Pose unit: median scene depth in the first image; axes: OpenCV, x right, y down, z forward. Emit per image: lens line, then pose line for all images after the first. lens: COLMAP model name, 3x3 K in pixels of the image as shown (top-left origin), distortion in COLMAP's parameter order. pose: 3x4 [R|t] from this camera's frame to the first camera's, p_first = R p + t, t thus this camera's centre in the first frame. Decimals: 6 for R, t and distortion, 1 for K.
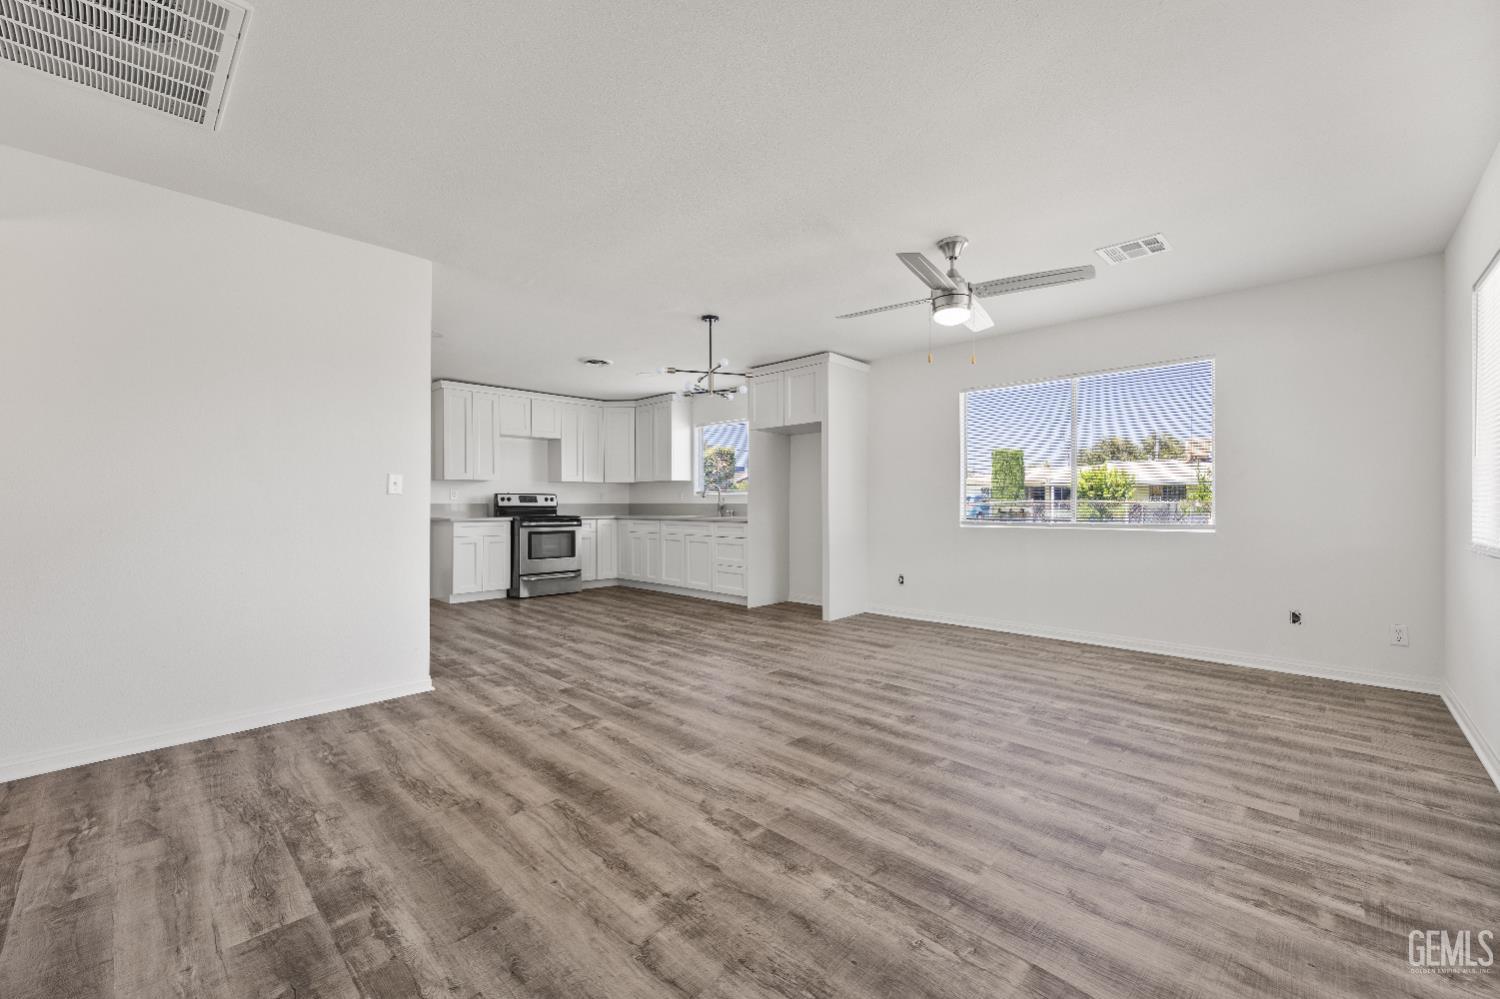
lens RADIAL K [[602.7, 0, 755.9], [0, 602.7, 503.4], [0, 0, 1]] dist [0.004006, -0.000165]
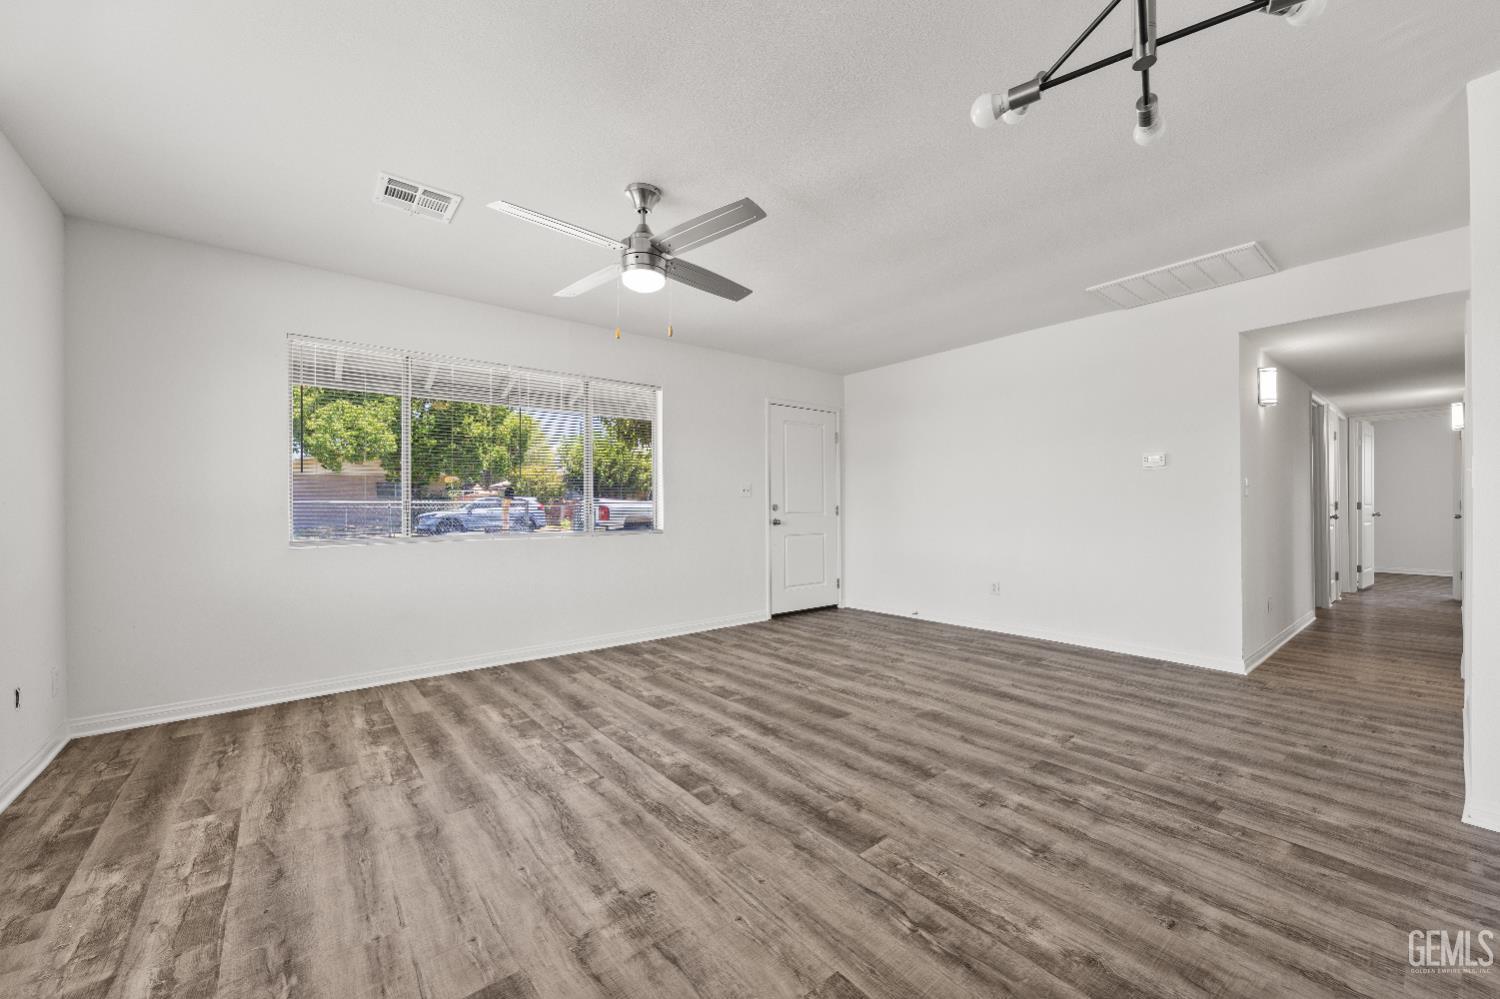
lens RADIAL K [[584.5, 0, 750.0], [0, 584.5, 499.5], [0, 0, 1]] dist [-0.003404, -0.000419]
pose [[-0.990828, 0.010997, 0.134681, 0.086234], [0.009657, 0.999897, -0.010603, -0.002638], [-0.134784, -0.009205, -0.990832, 2.086318]]
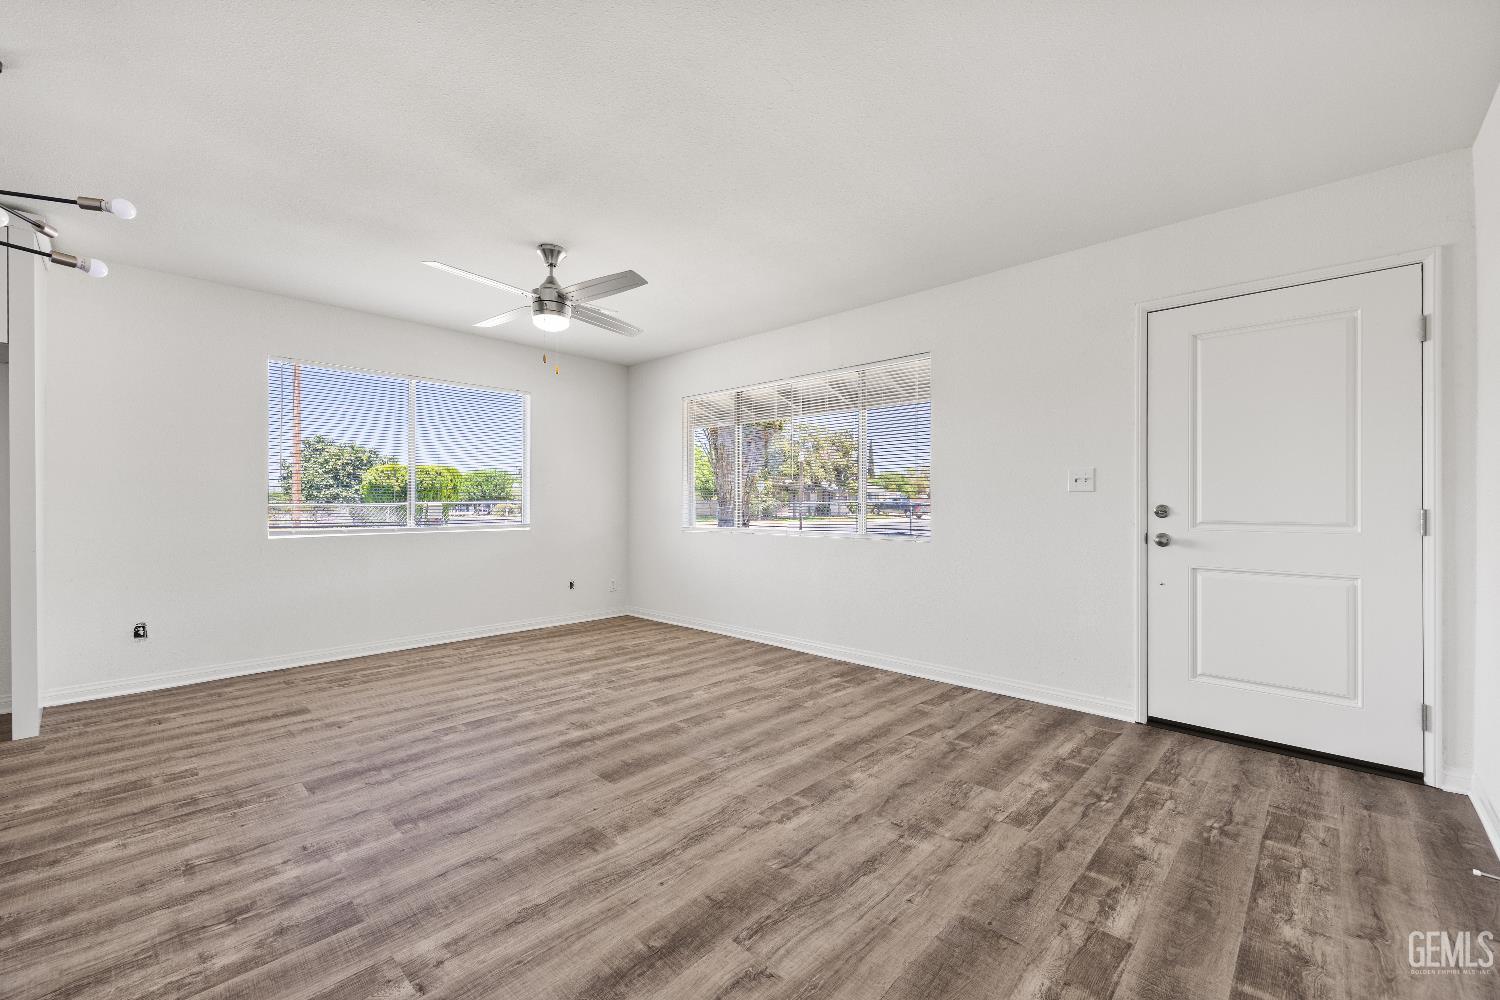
lens RADIAL K [[602.7, 0, 755.9], [0, 602.7, 503.9], [0, 0, 1]] dist [0.004006, -0.000165]
pose [[-0.000663, 0.004645, 0.999989, -0.805426], [0.001038, 0.999989, -0.004645, -0.002408], [-0.999999, 0.001034, -0.000668, 0.770666]]
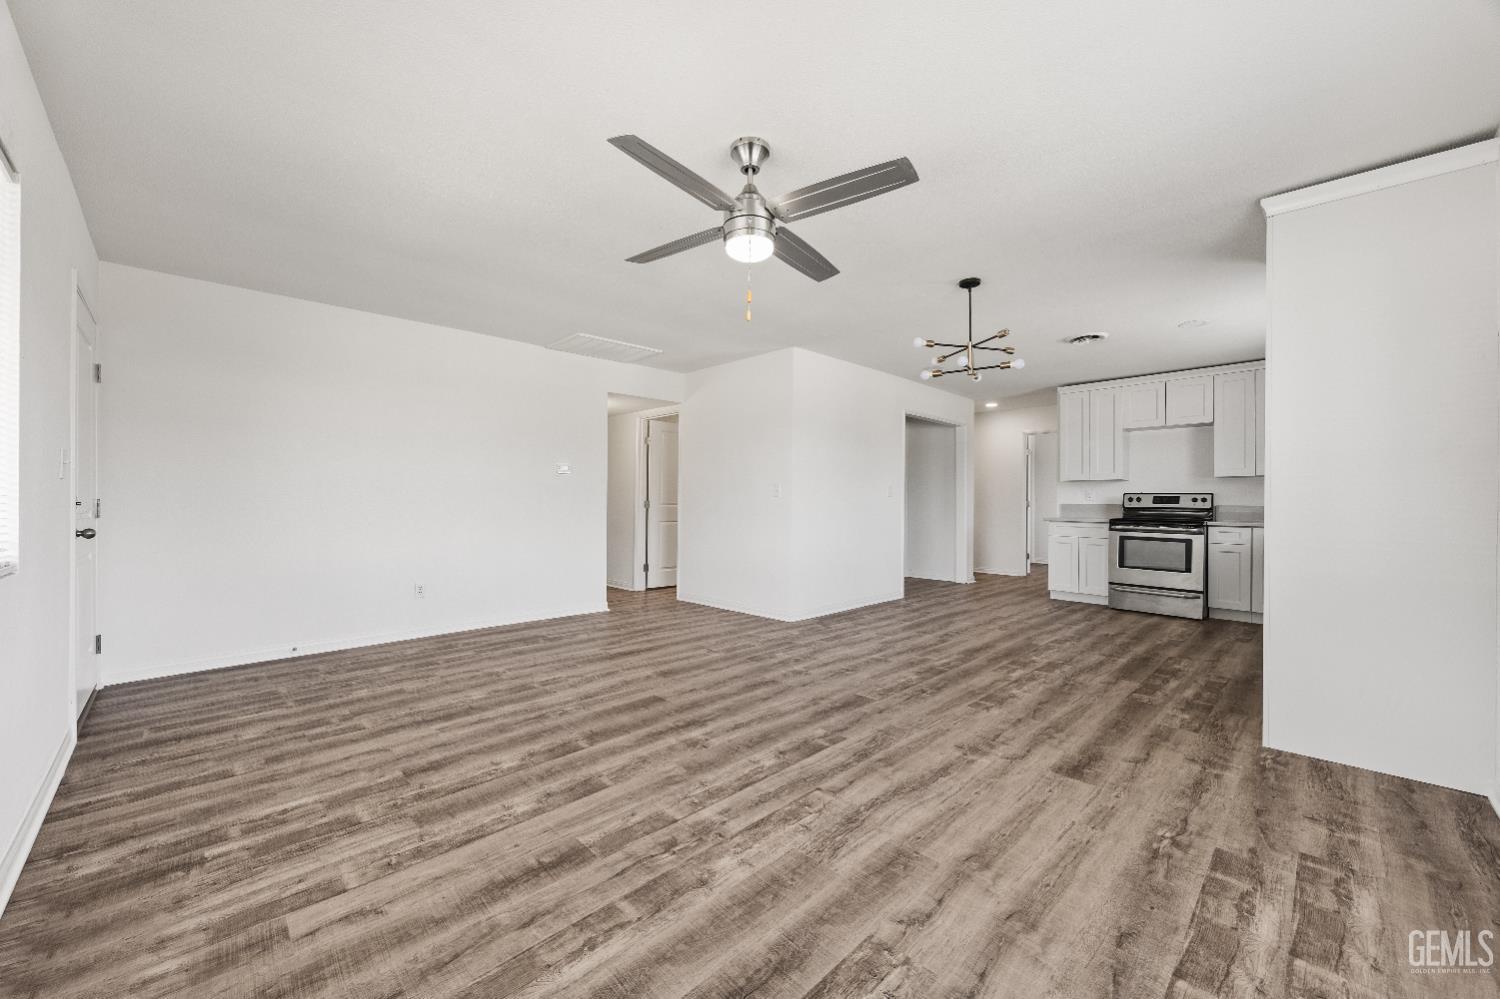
lens RADIAL K [[575.3, 0, 760.5], [0, 575.3, 502.8], [0, 0, 1]] dist [-0.001673, -0.000030]
pose [[-0.023103, 0.003636, -0.999726, 1.205107], [-0.005152, 0.999980, 0.003756, -0.005895], [0.999720, 0.005237, -0.023084, 1.210987]]
